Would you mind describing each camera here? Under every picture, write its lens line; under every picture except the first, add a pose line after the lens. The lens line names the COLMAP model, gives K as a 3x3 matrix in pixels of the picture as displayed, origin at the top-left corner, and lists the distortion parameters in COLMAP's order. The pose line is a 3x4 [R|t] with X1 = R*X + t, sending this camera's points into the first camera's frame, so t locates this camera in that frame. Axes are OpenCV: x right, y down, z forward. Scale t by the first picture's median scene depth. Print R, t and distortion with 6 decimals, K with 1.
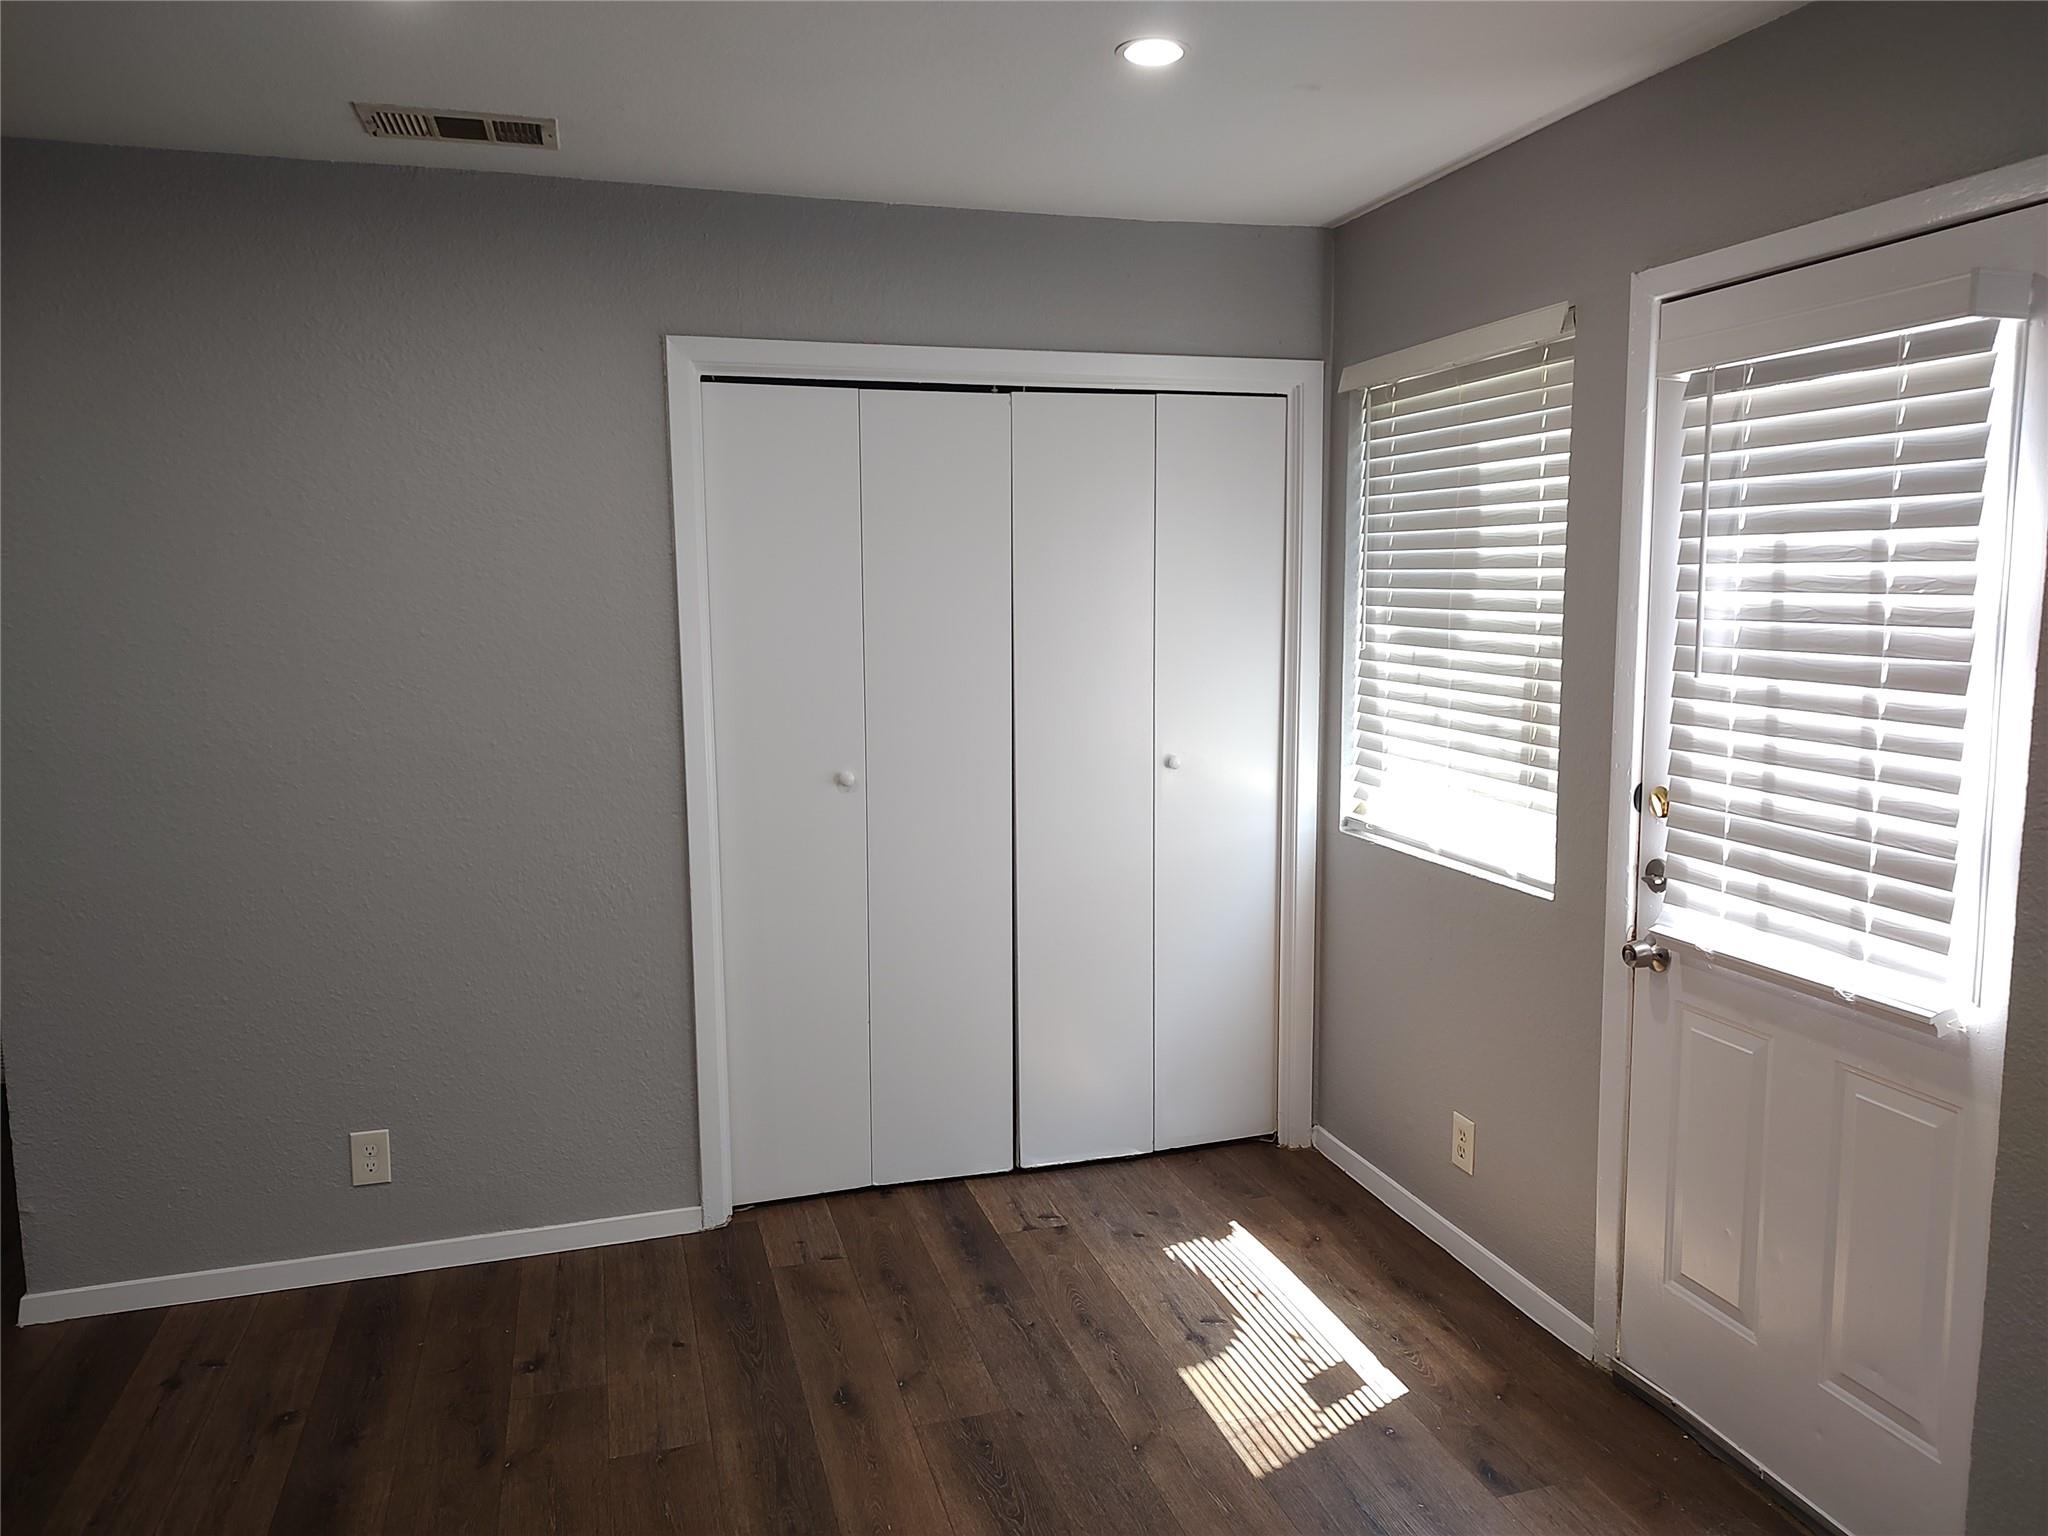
lens RADIAL K [[1451.3, 0, 1025.3], [0, 1451.3, 765.2], [0, 0, 1]] dist [0.038974, -0.041320]
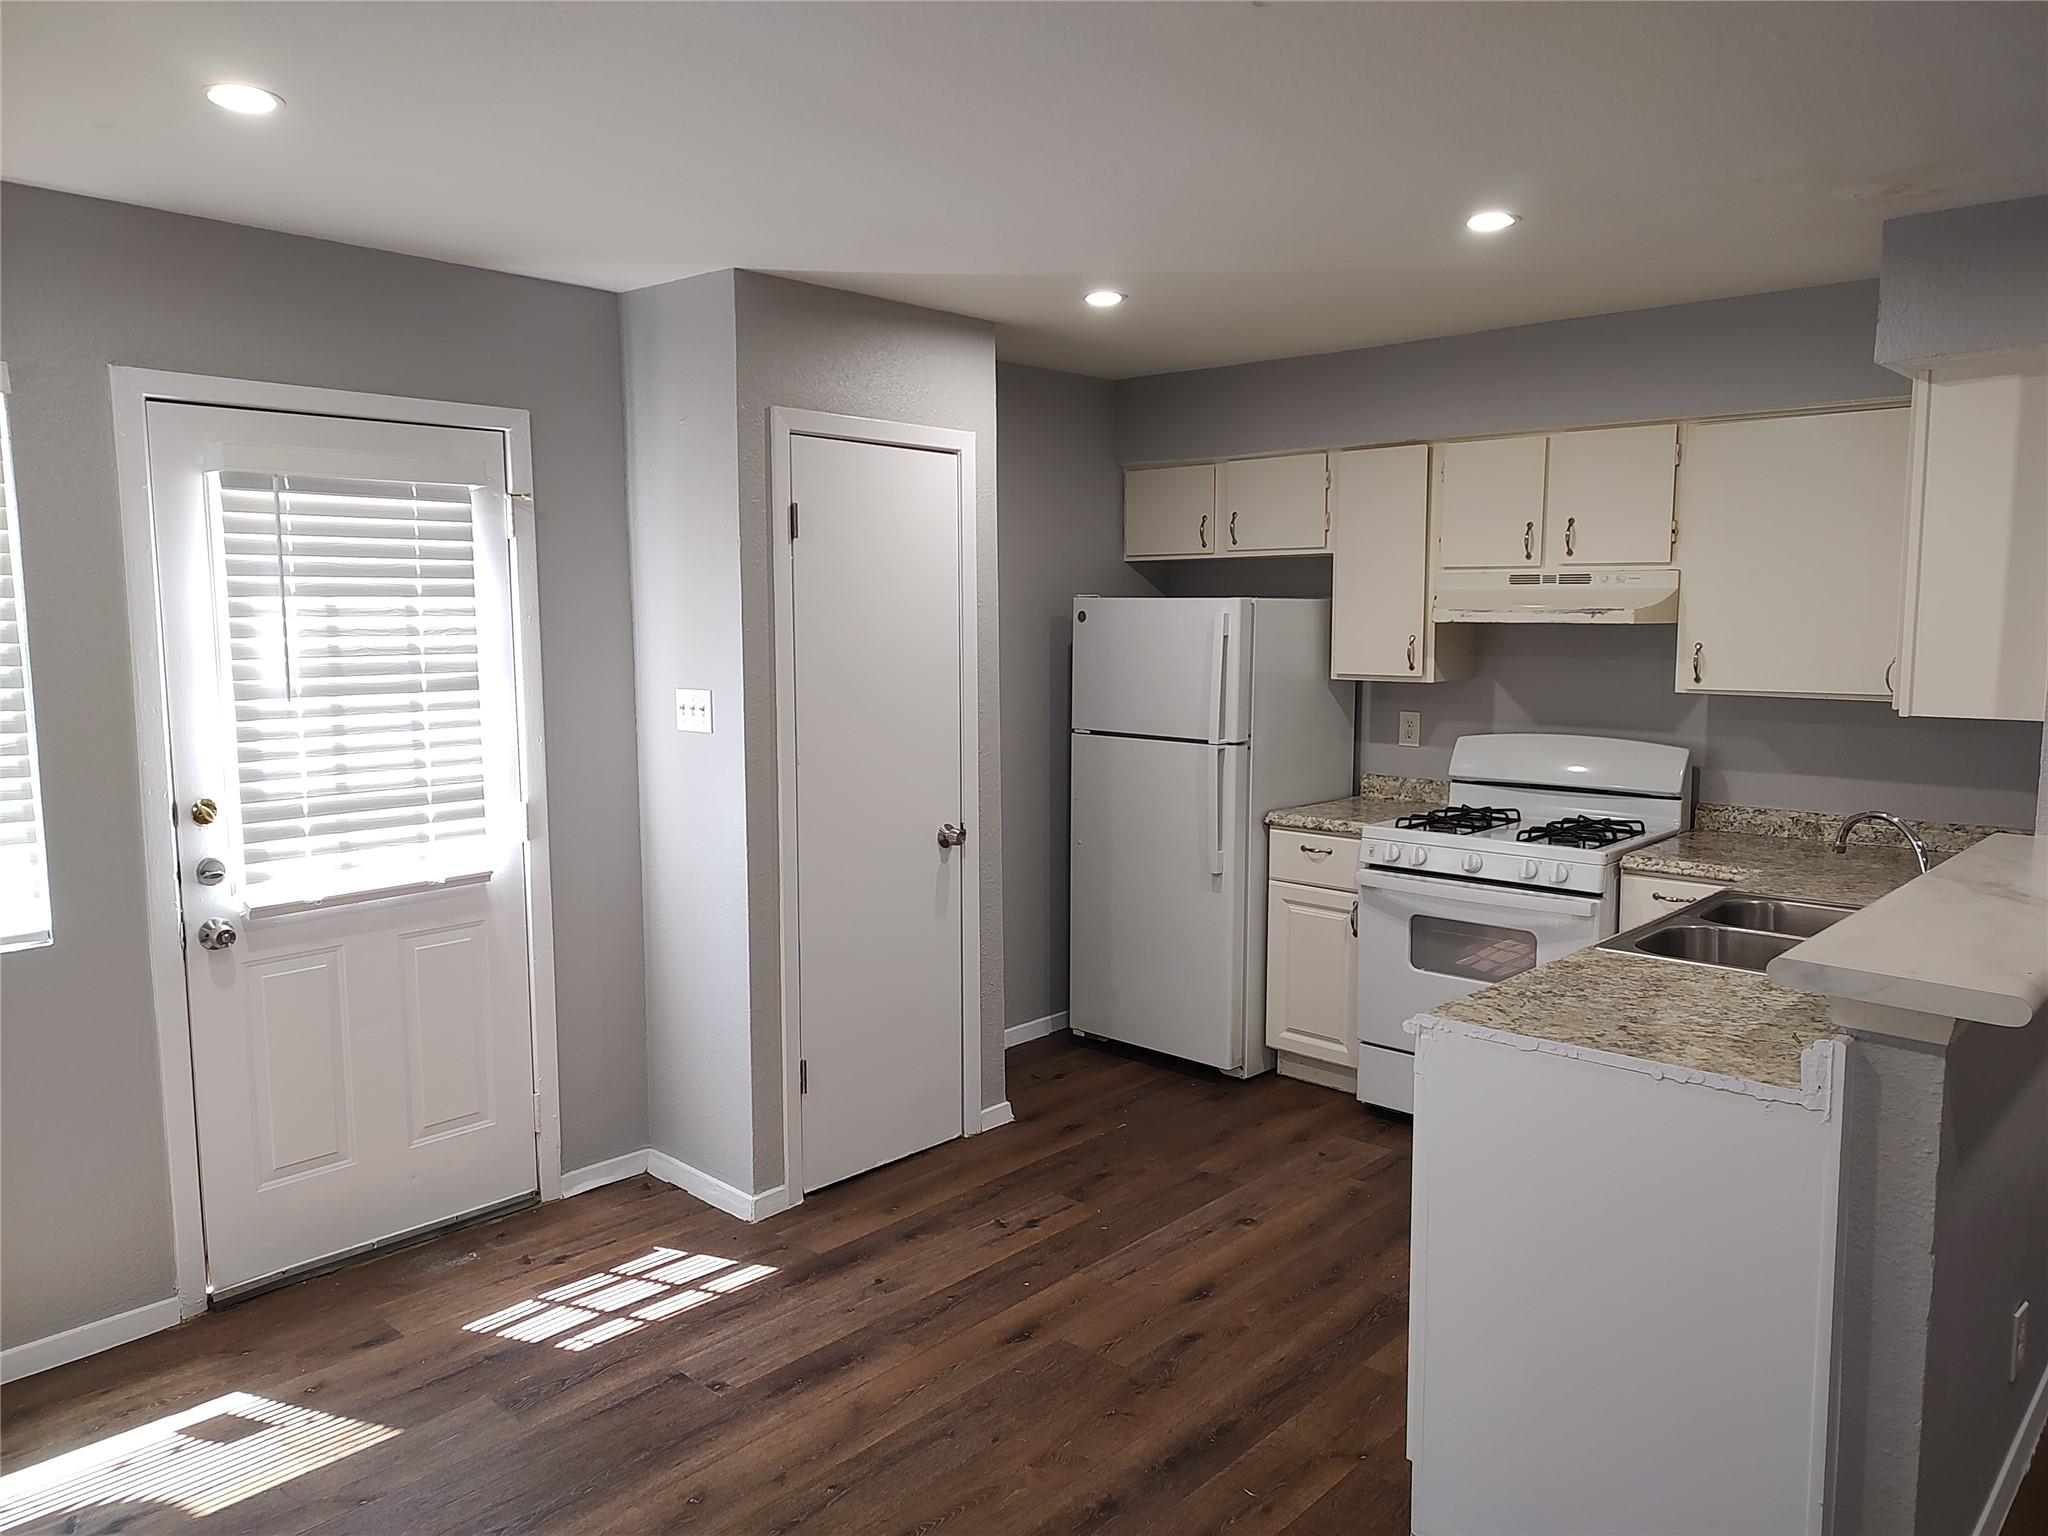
lens RADIAL K [[1451.3, 0, 1027.7], [0, 1451.3, 760.4], [0, 0, 1]] dist [0.038974, -0.041320]
pose [[-0.509766, -0.082179, 0.856379, -1.034897], [0.117741, 0.979397, 0.164070, -0.147246], [-0.852218, 0.184468, -0.489588, 1.083238]]
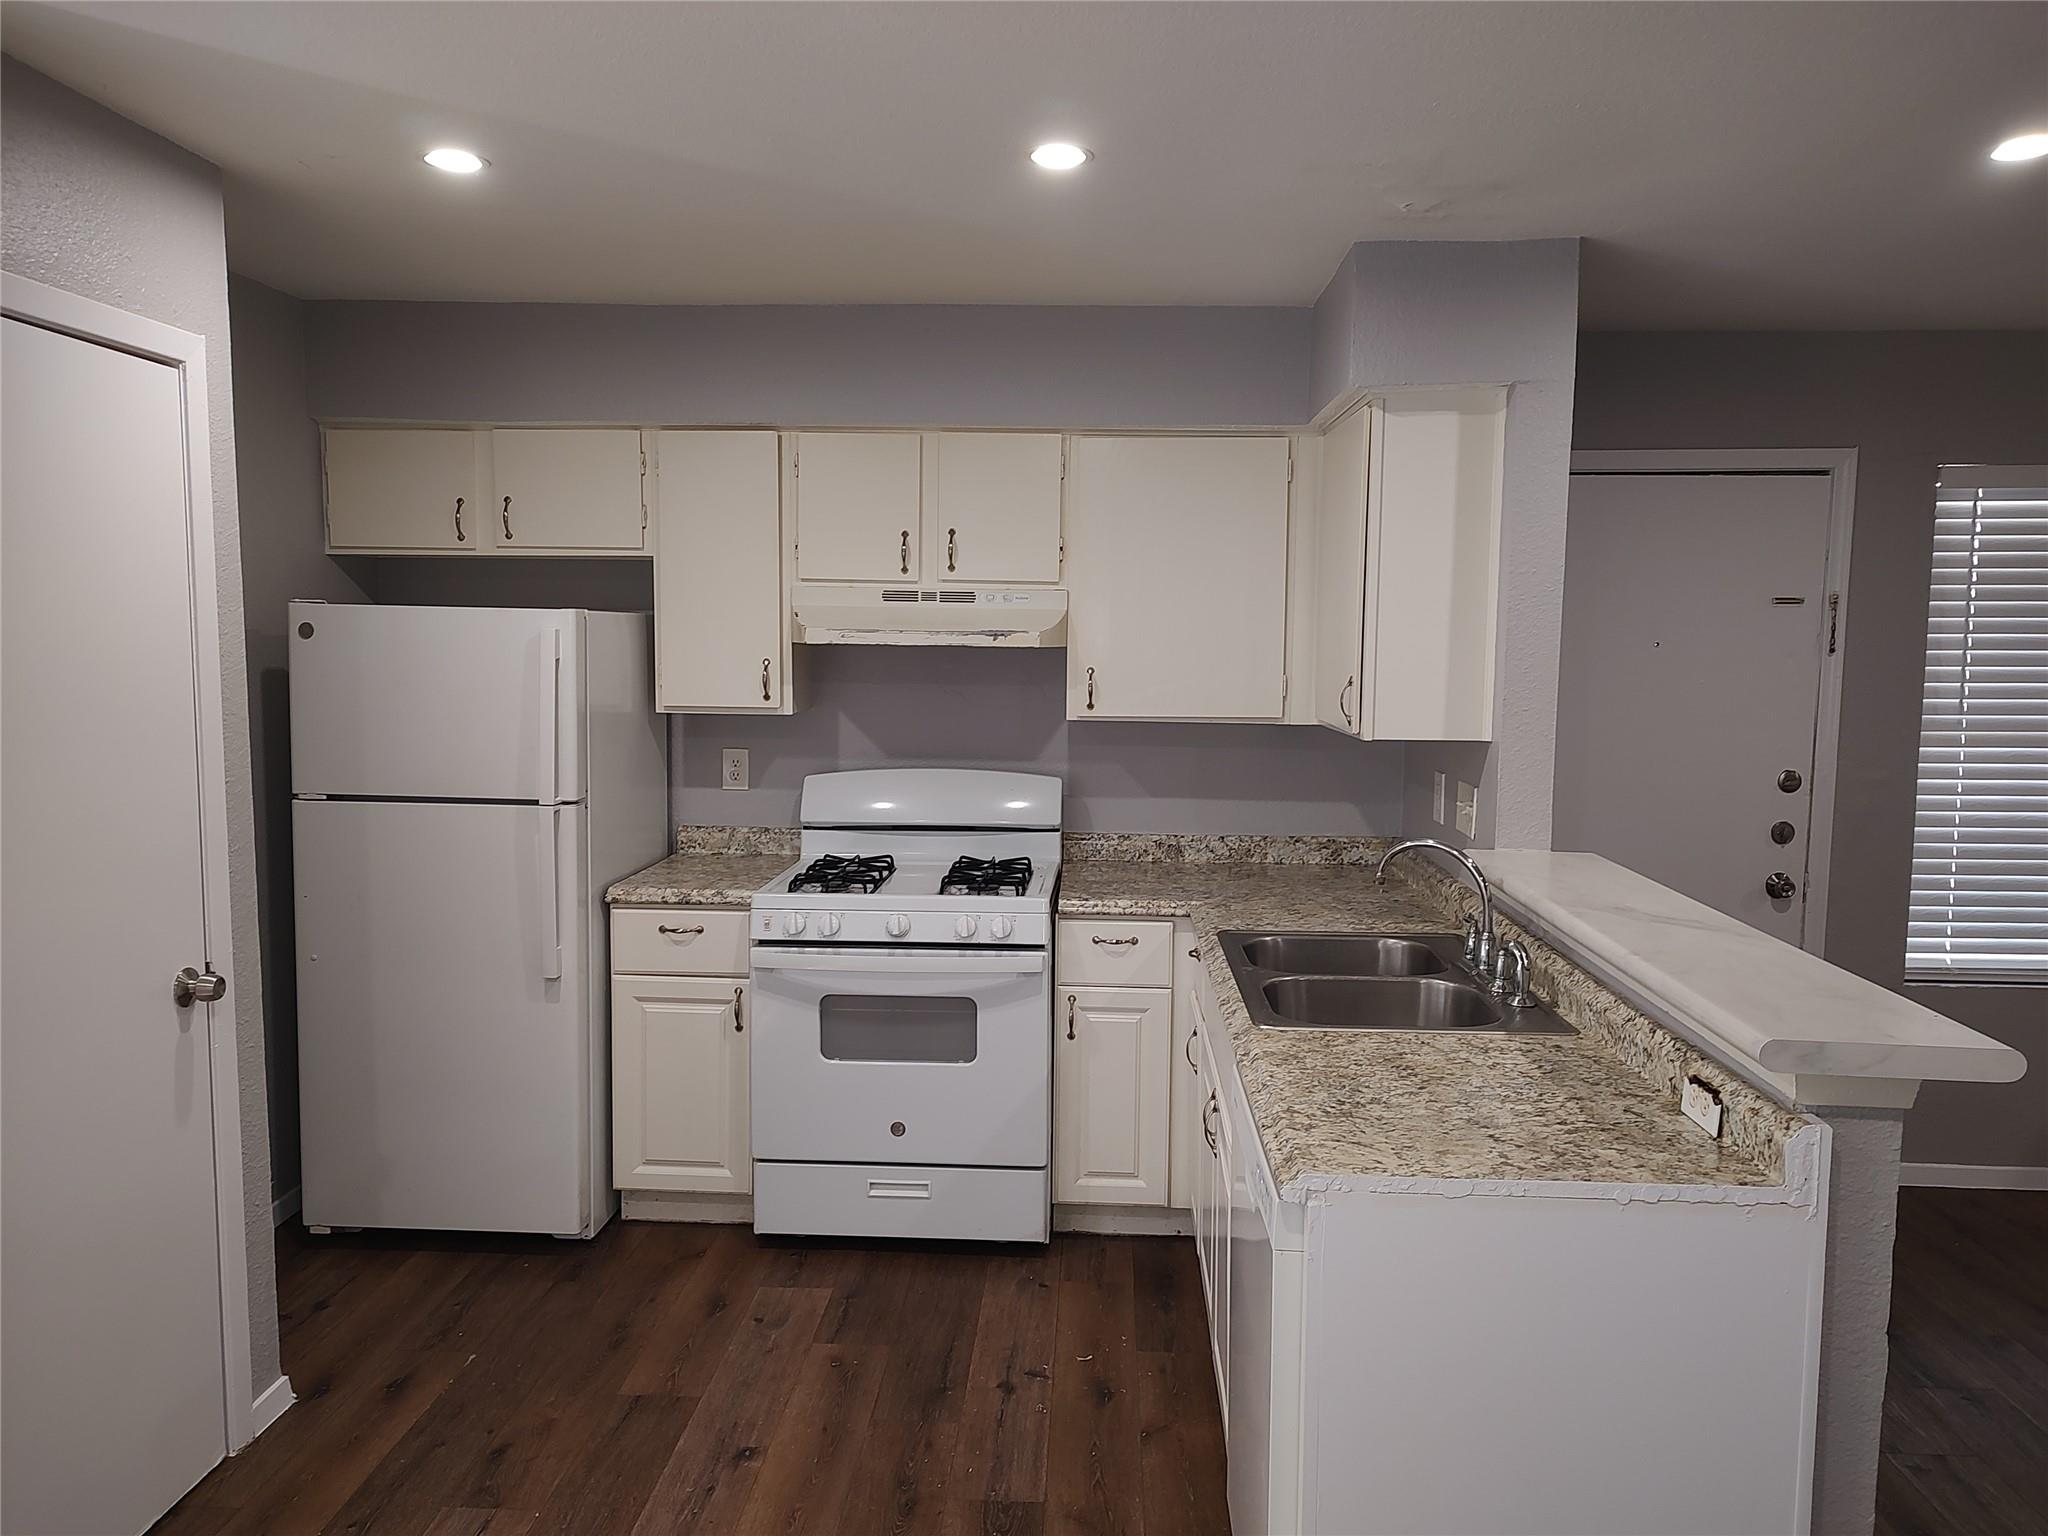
lens RADIAL K [[1451.3, 0, 1033.6], [0, 1451.3, 763.7], [0, 0, 1]] dist [0.038974, -0.041320]
pose [[-0.943428, -0.033857, 0.329845, -0.444686], [0.038935, 0.976580, 0.211604, -0.148777], [-0.329284, 0.212475, -0.920014, 1.082513]]
